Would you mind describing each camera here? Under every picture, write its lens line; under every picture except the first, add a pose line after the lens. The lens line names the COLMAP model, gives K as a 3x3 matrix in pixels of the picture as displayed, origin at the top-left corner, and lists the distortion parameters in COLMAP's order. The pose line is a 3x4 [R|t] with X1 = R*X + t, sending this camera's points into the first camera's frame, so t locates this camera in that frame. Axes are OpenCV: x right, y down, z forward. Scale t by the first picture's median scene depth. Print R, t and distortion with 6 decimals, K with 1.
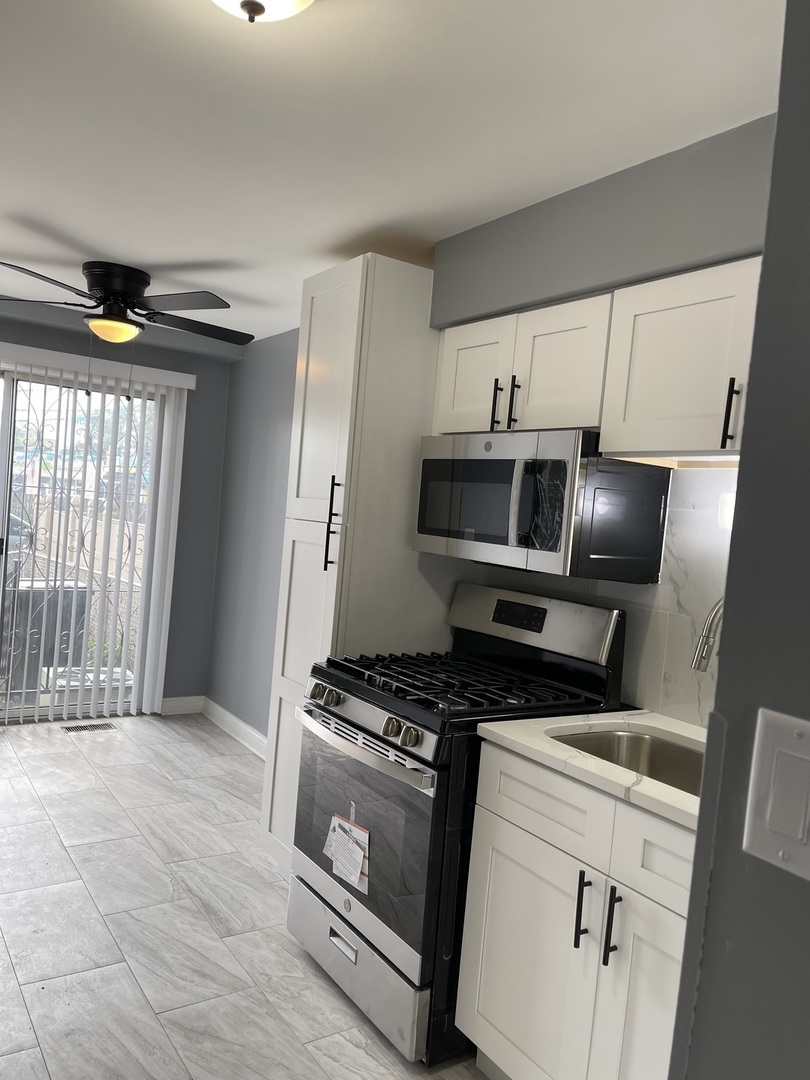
lens RADIAL K [[819.1, 0, 402.1], [0, 819.1, 547.1], [0, 0, 1]] dist [0.012575, 0.001539]
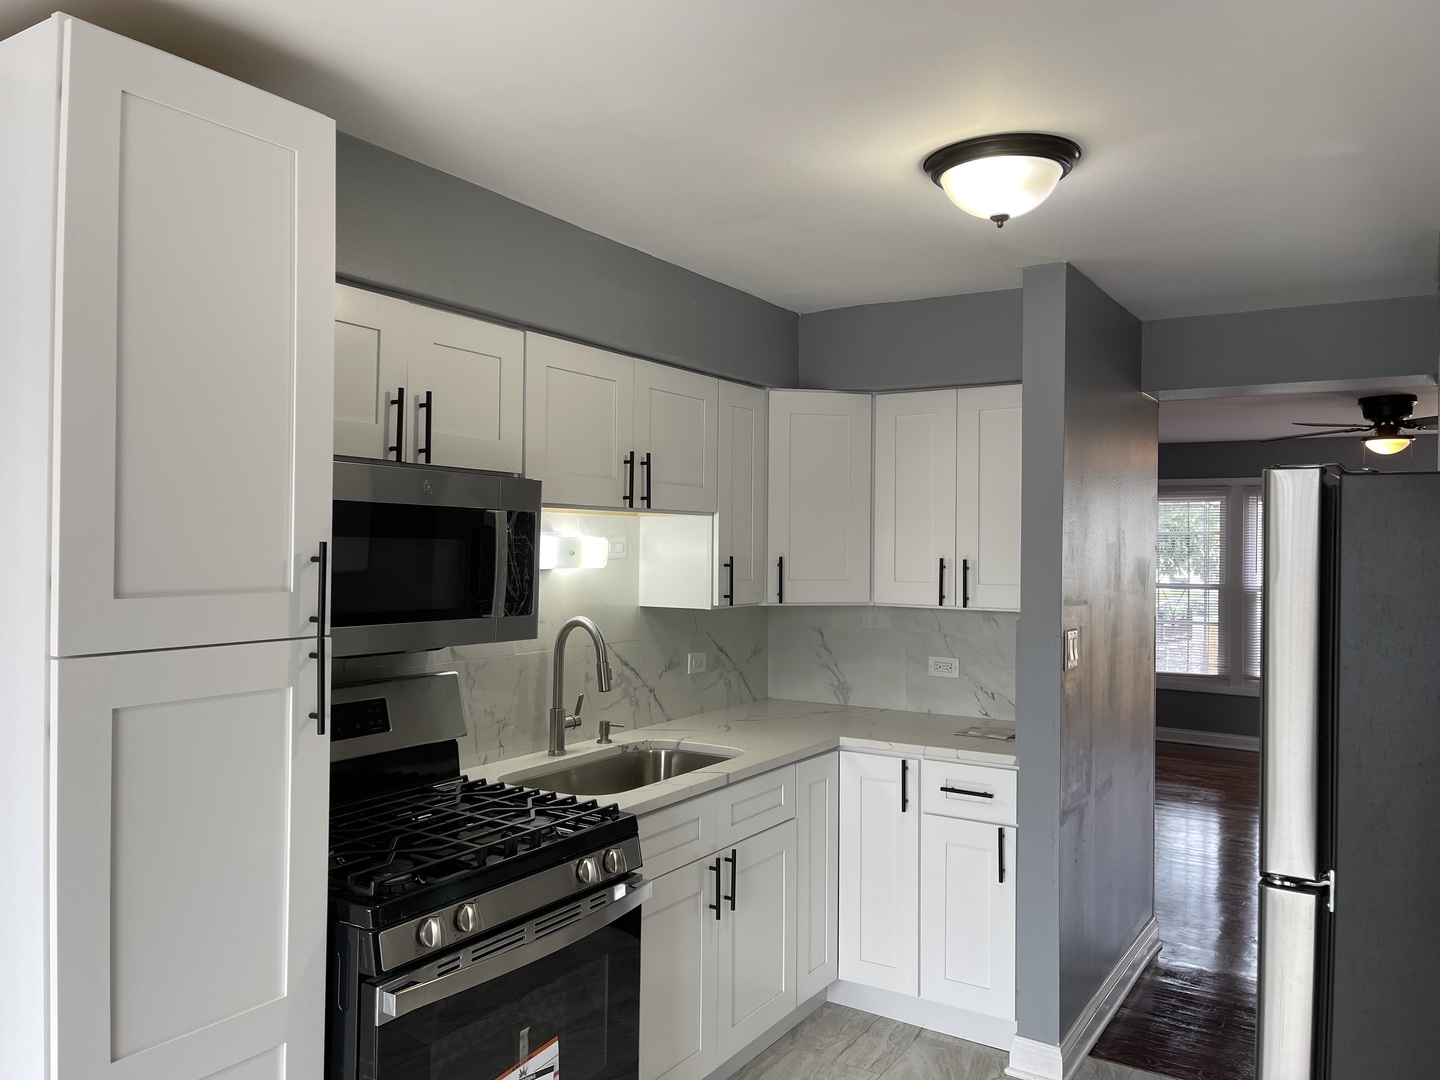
lens RADIAL K [[1092.1, 0, 716.4], [0, 1092.1, 536.4], [0, 0, 1]] dist [0.012575, 0.001539]
pose [[-0.396580, -0.084550, 0.914098, -0.961134], [-0.000080, 0.995753, 0.092068, -0.185792], [-0.918000, 0.036439, -0.394903, 1.260992]]
